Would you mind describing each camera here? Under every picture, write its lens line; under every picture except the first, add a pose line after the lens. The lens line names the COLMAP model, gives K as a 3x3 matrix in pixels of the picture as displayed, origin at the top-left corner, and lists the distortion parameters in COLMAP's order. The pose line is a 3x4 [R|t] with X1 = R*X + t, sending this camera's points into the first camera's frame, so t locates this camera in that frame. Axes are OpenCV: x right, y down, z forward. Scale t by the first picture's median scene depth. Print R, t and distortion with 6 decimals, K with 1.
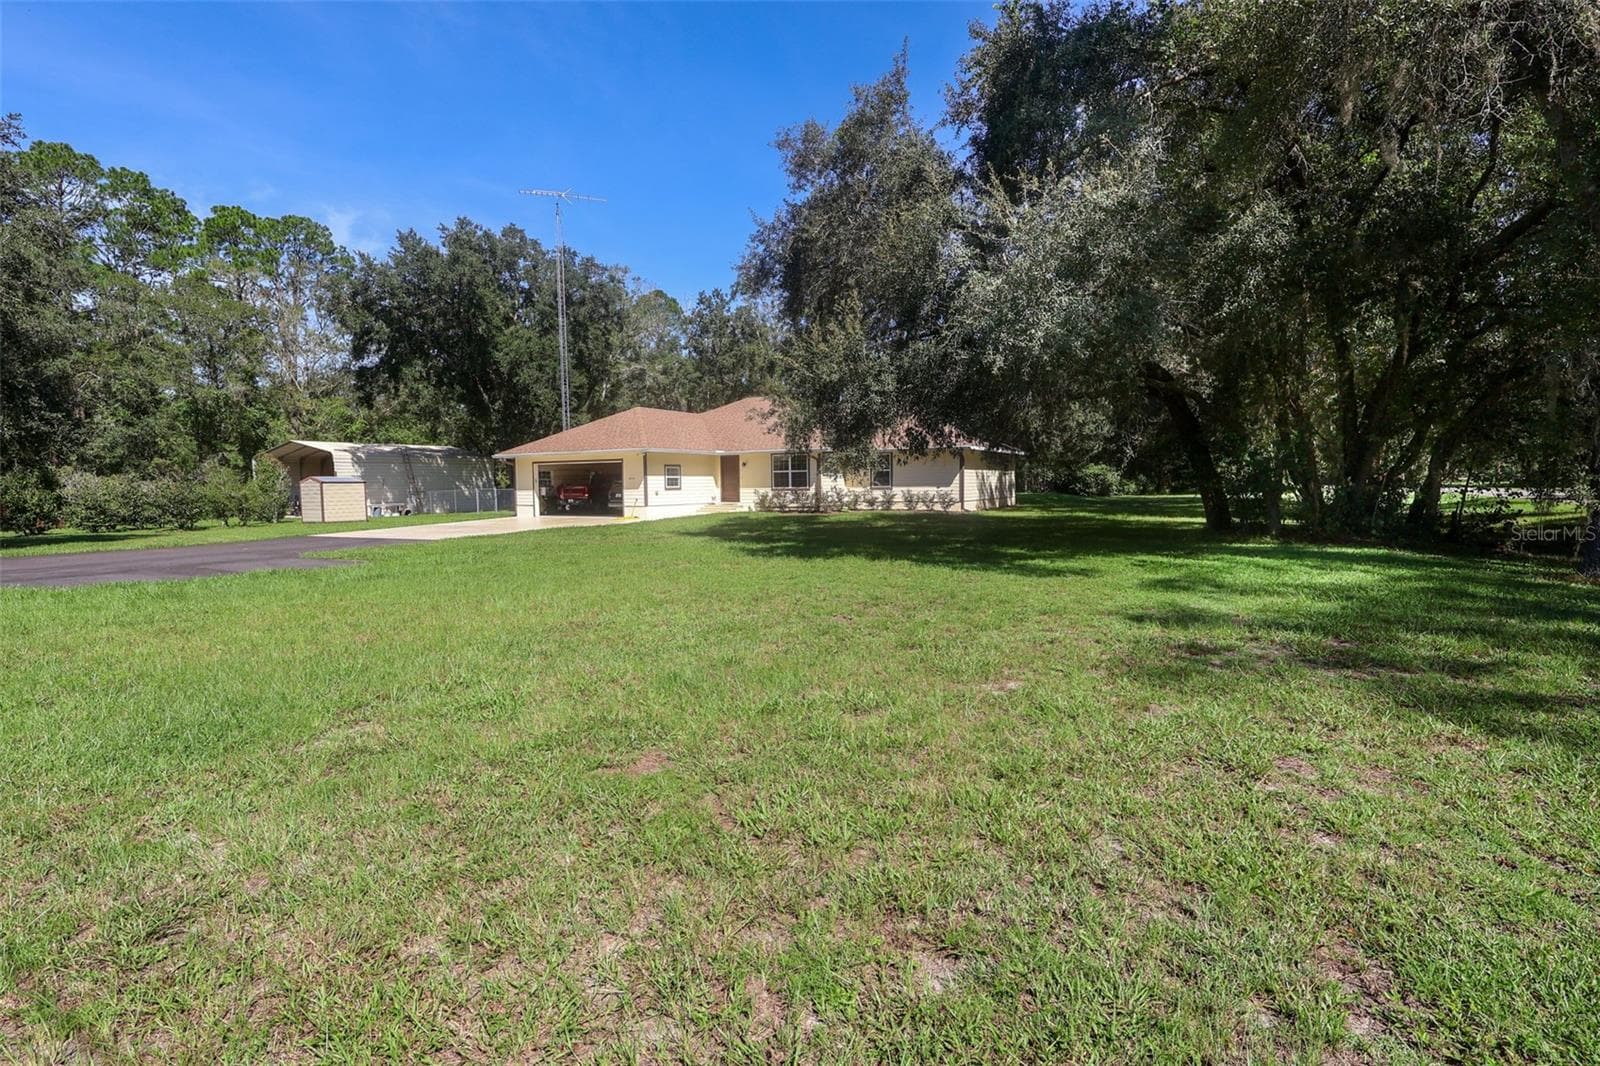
lens RADIAL K [[741.0, 0, 800.0], [0, 741.0, 533.0], [0, 0, 1]] dist [-0.000527, 0.000180]
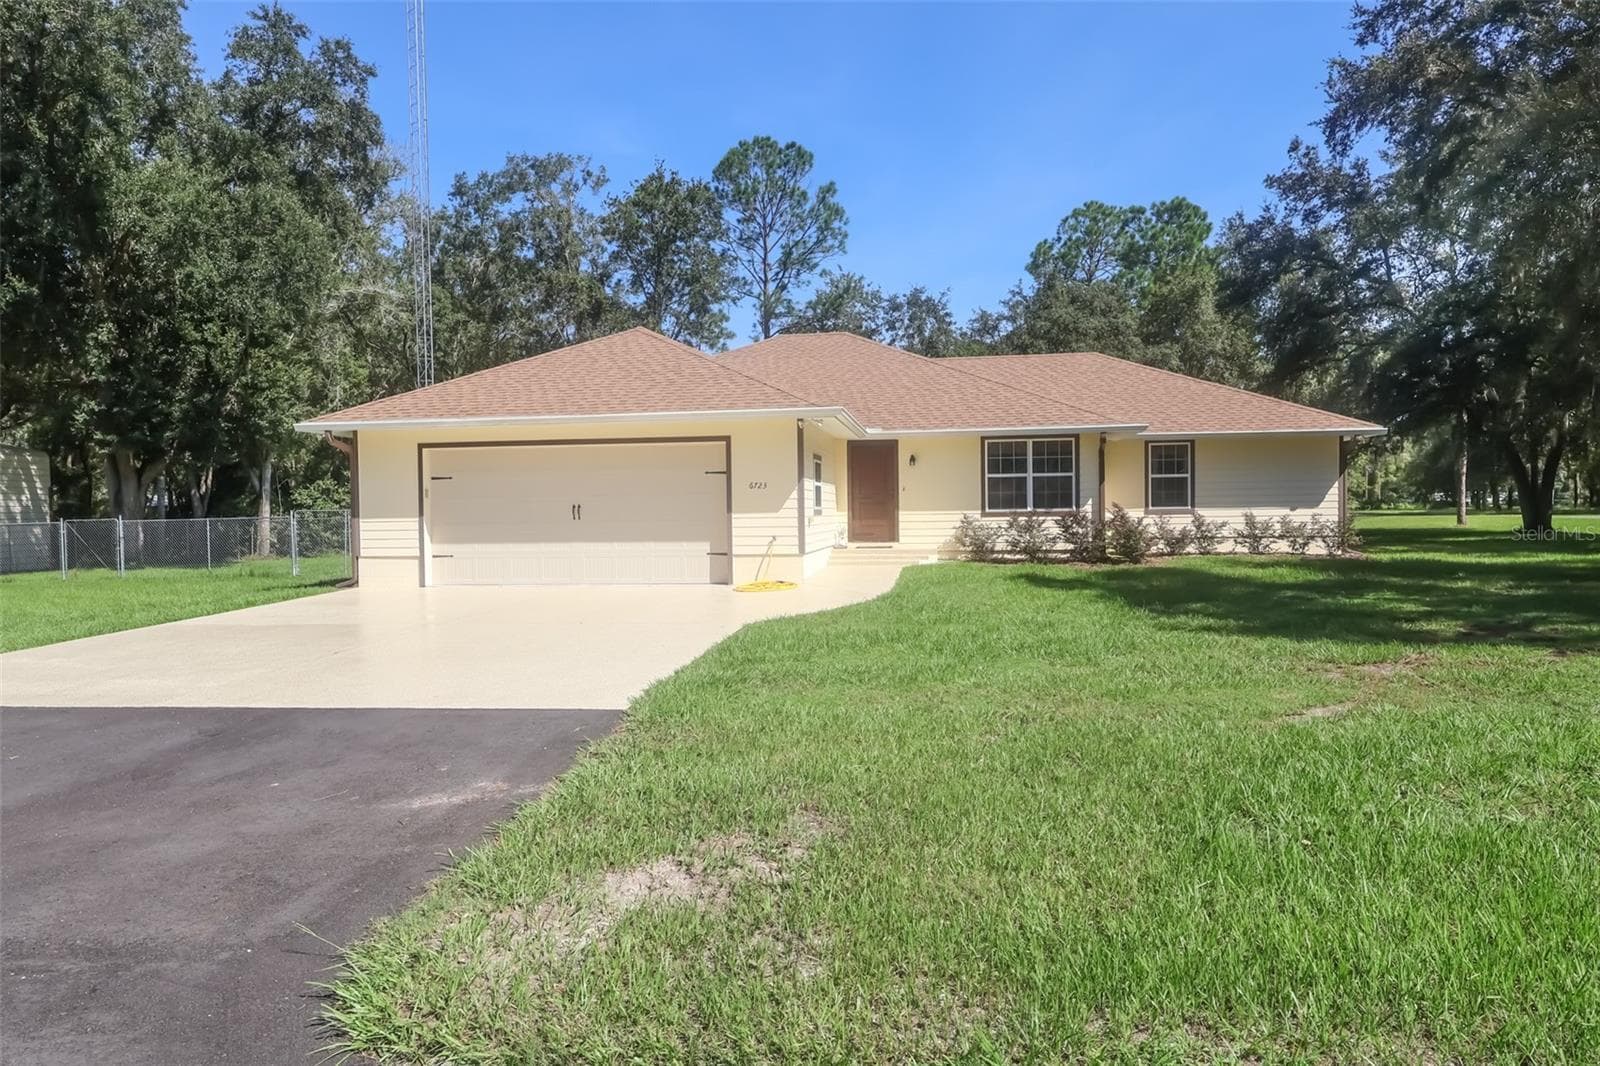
lens RADIAL K [[990.2, 0, 800.0], [0, 990.2, 533.0], [0, 0, 1]] dist [-0.000804, 0.003781]
pose [[0.928835, -0.008546, 0.370395, -0.368690], [0.027260, 0.998601, -0.045319, -0.021338], [-0.369489, 0.052191, 0.927768, 0.457236]]
